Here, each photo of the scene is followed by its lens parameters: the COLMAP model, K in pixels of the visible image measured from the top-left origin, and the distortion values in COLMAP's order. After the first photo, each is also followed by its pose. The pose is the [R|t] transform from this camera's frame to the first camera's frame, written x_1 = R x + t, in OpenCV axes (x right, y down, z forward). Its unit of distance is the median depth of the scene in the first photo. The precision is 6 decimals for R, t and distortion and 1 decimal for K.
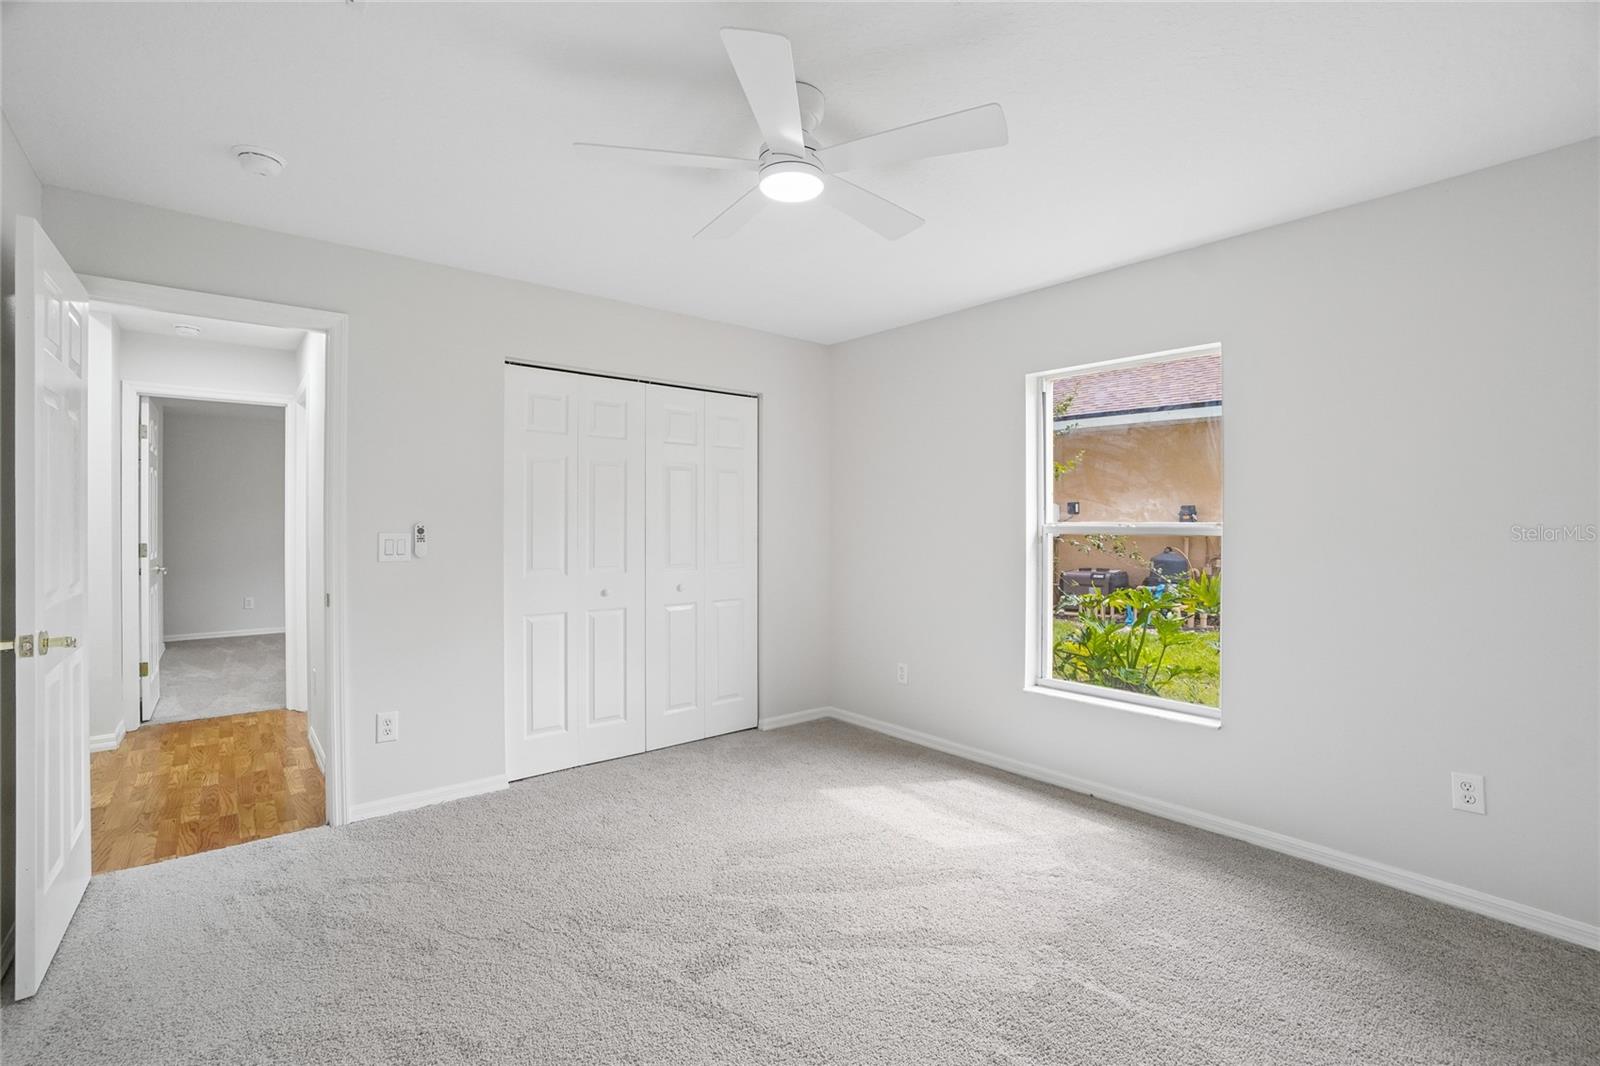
lens RADIAL K [[714.9, 0, 803.4], [0, 714.9, 526.2], [0, 0, 1]] dist [-0.061459, 0.021731]
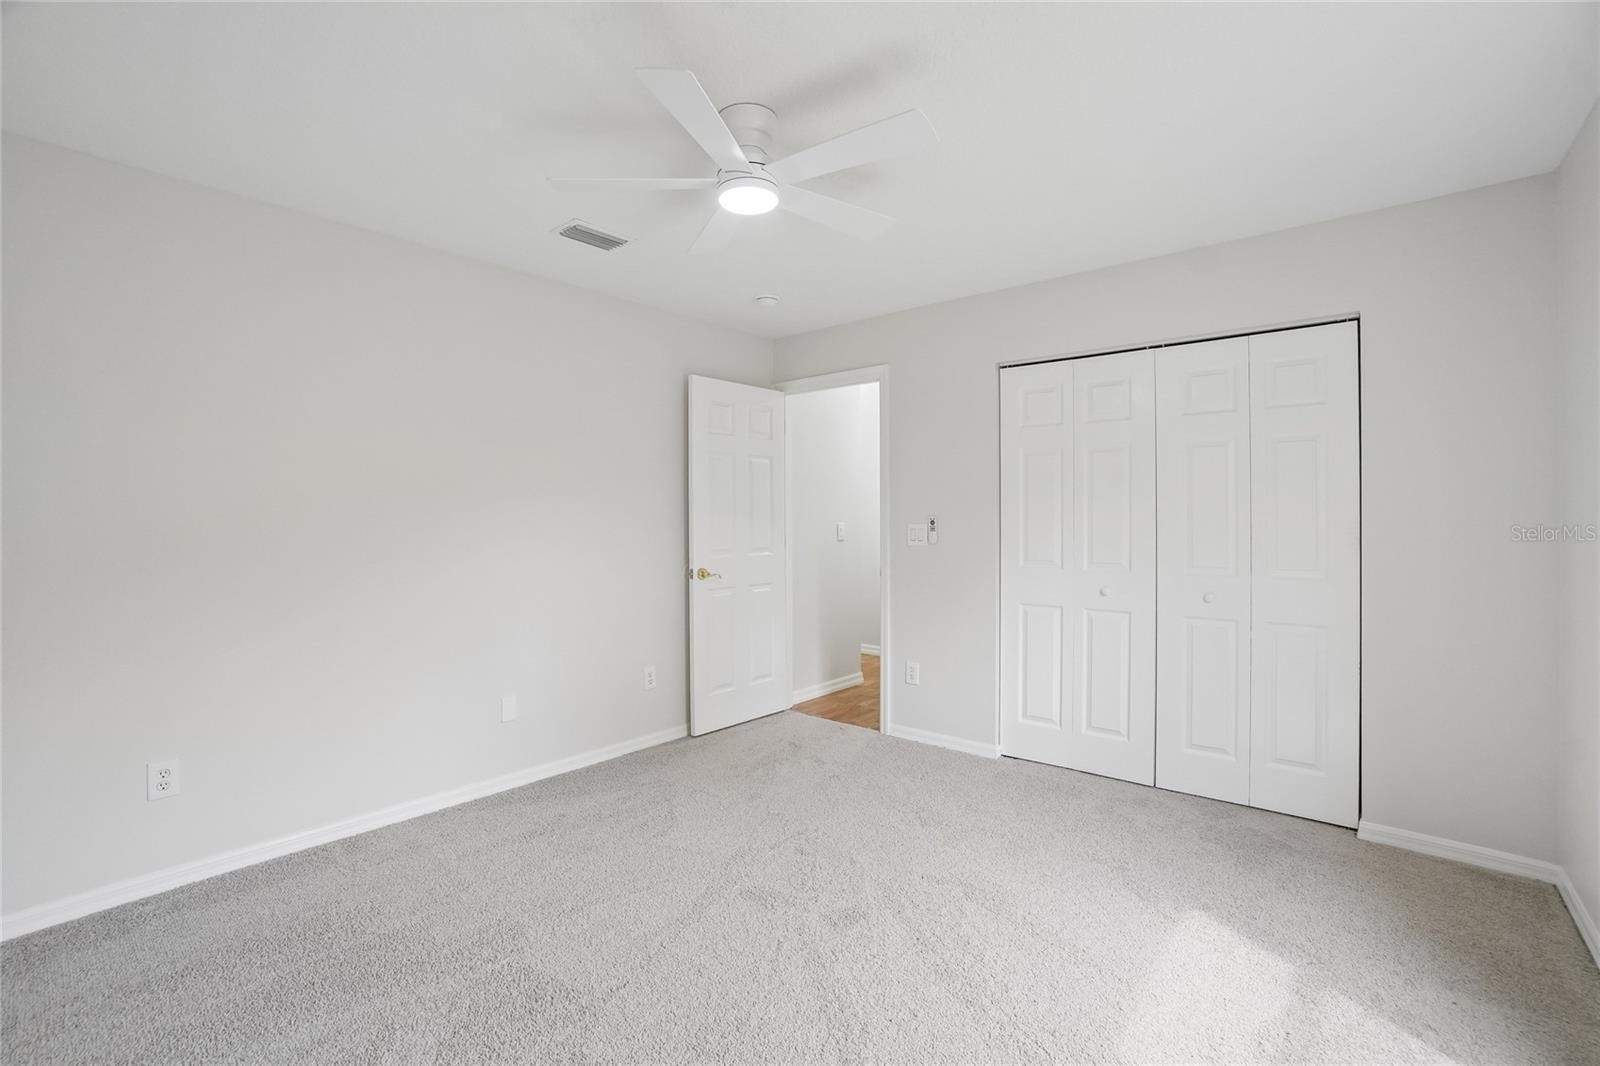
lens RADIAL K [[714.9, 0, 800.4], [0, 714.9, 522.2], [0, 0, 1]] dist [-0.061459, 0.021731]
pose [[0.166528, 0.005274, -0.986023, 0.601431], [-0.000813, 0.999986, 0.005211, -0.000206], [0.986036, -0.000066, 0.166530, 0.511614]]
